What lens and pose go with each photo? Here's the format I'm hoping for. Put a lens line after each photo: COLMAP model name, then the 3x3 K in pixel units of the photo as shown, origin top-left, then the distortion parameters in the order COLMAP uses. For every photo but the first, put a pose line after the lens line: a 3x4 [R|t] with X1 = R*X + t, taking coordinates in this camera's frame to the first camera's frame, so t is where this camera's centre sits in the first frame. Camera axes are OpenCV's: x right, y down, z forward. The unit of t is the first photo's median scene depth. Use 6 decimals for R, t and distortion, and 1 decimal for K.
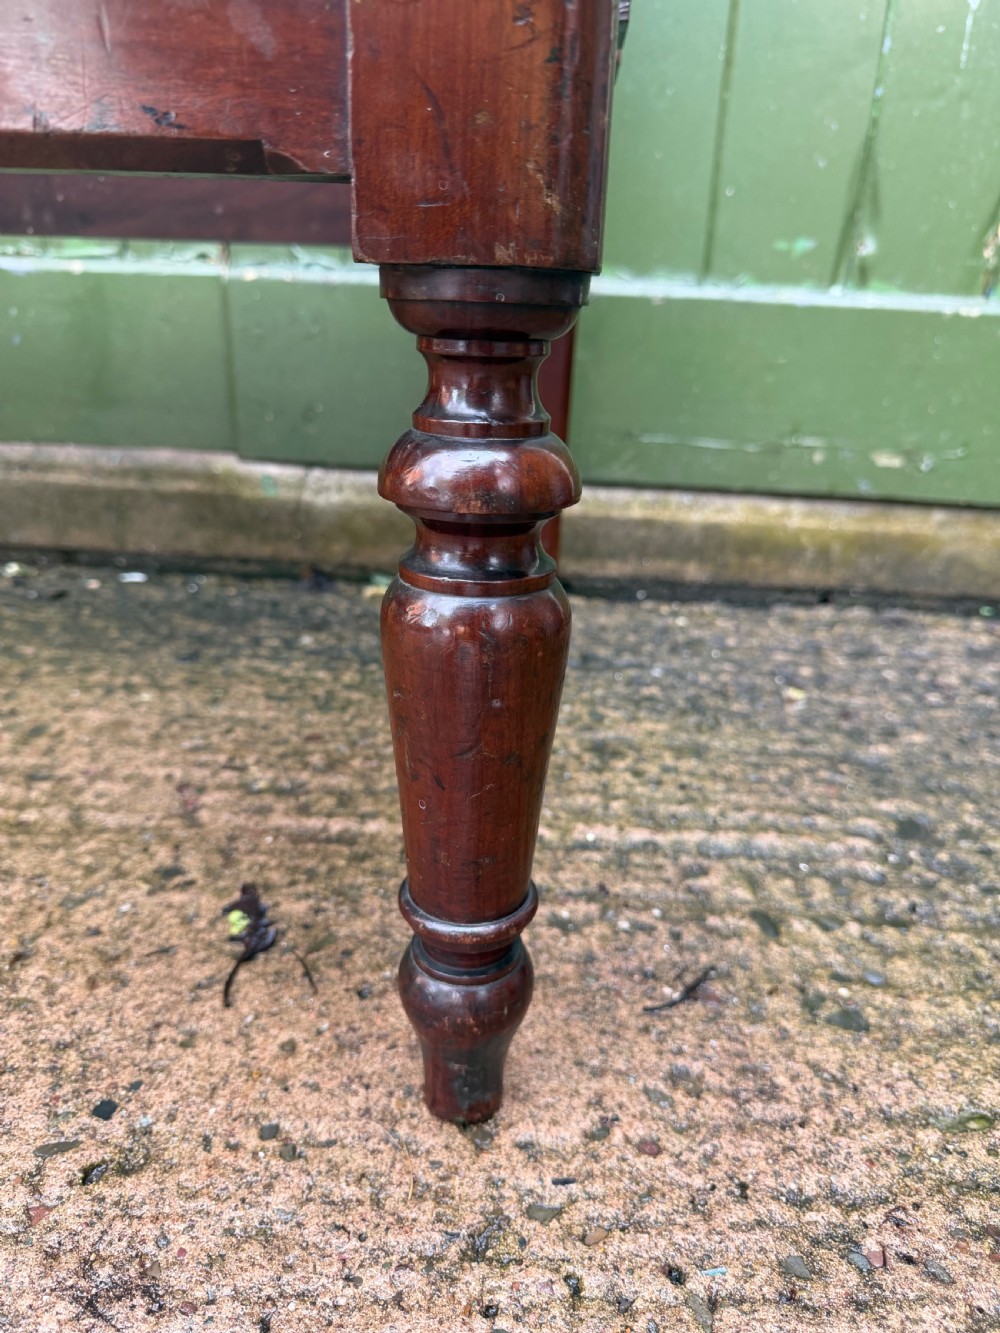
lens RADIAL K [[984.5, 0, 499.7], [0, 984.5, 668.0], [0, 0, 1]] dist [-0.015312, -0.010044]
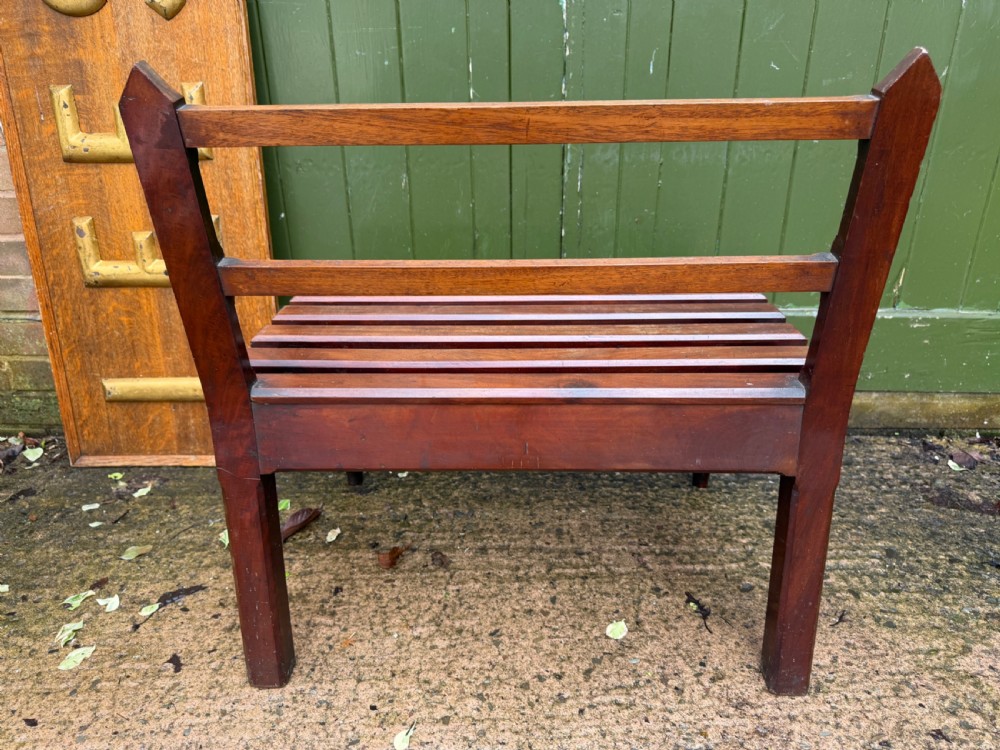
lens RADIAL K [[720.9, 0, 500.3], [0, 720.9, 374.2], [0, 0, 1]] dist [0.003195, -0.009318]
pose [[0.997958, -0.061932, 0.015638, -0.938994], [0.061496, 0.997742, 0.026991, -0.632072], [-0.017274, -0.025974, 0.999513, -1.395715]]
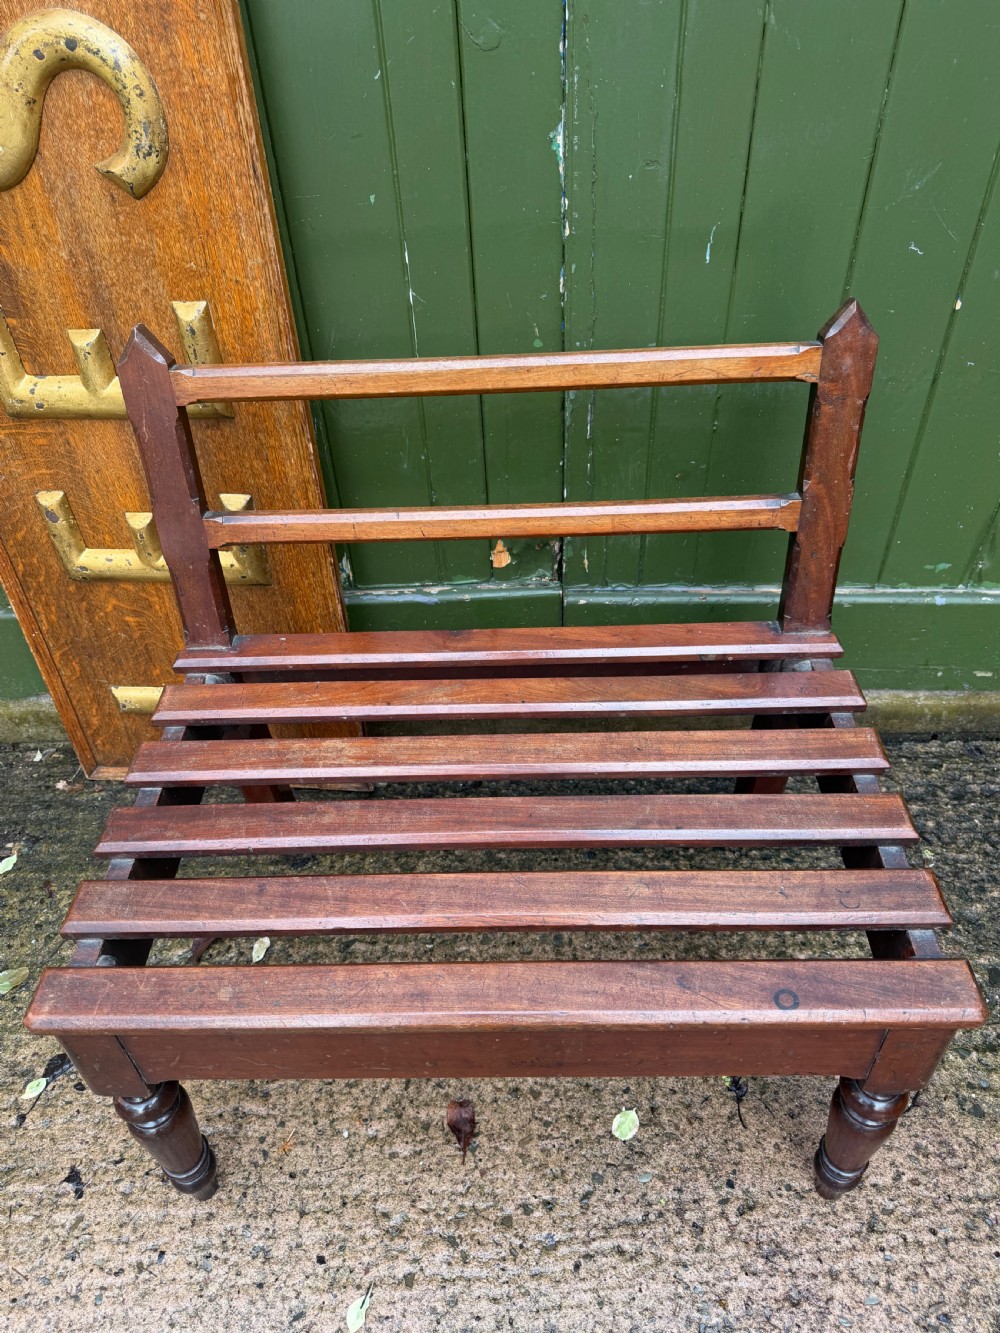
lens RADIAL K [[961.0, 0, 495.9], [0, 961.0, 671.5], [0, 0, 1]] dist [0.003195, -0.009318]
pose [[0.995905, -0.086643, -0.025829, -0.738133], [0.090210, 0.933222, 0.347790, -1.701593], [-0.006030, -0.348696, 0.937217, -0.972347]]
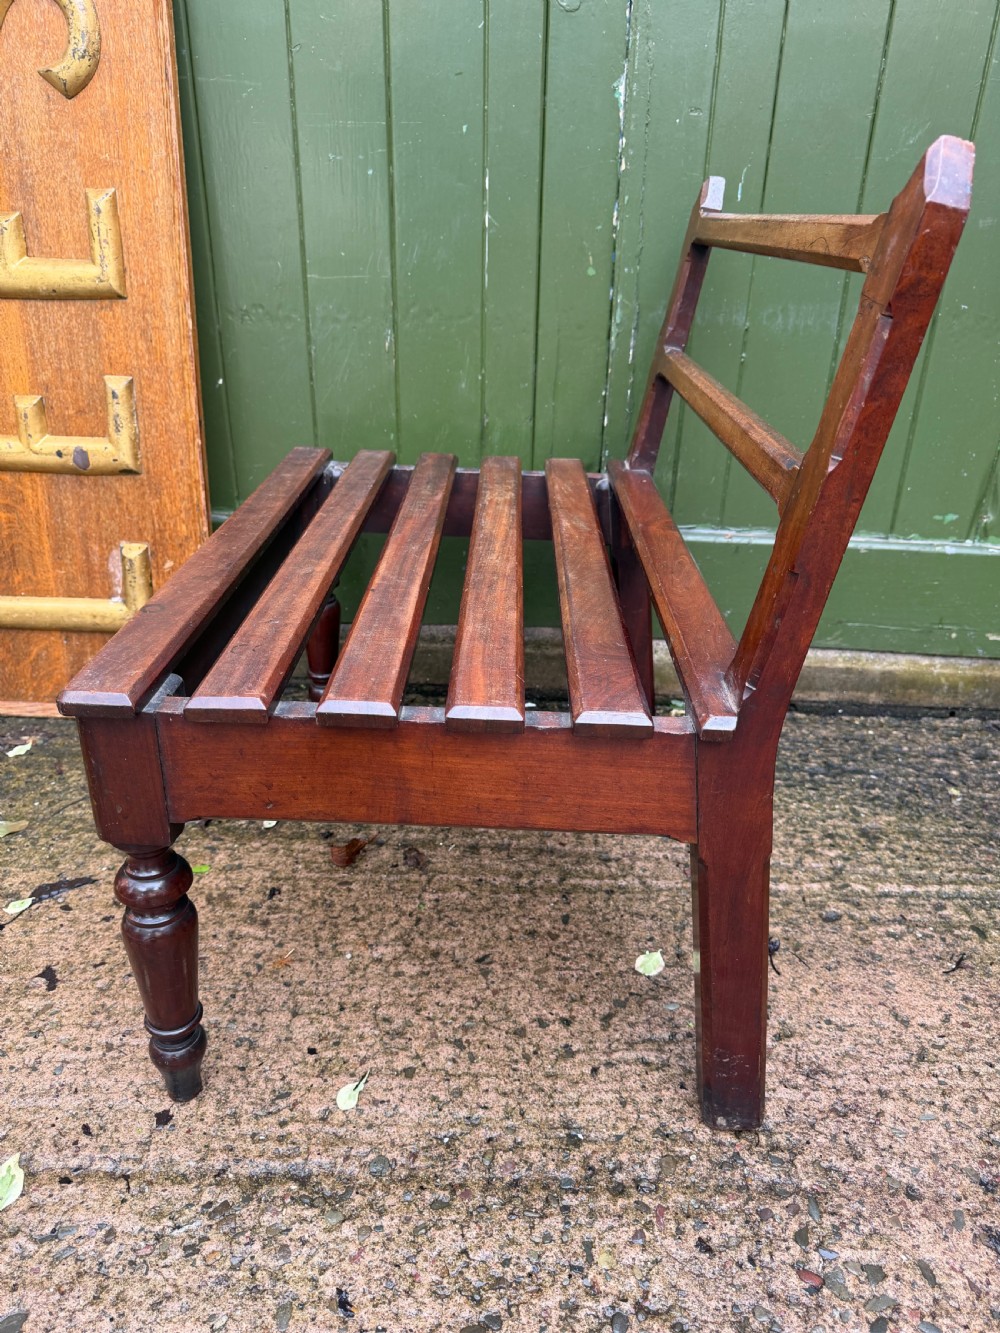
lens RADIAL K [[961.0, 0, 503.0], [0, 961.0, 663.7], [0, 0, 1]] dist [0.003195, -0.009318]
pose [[0.999851, -0.017220, -0.000982, -0.910000], [0.017248, 0.997841, 0.063368, -0.579088], [-0.000112, -0.063375, 0.997990, -1.316386]]
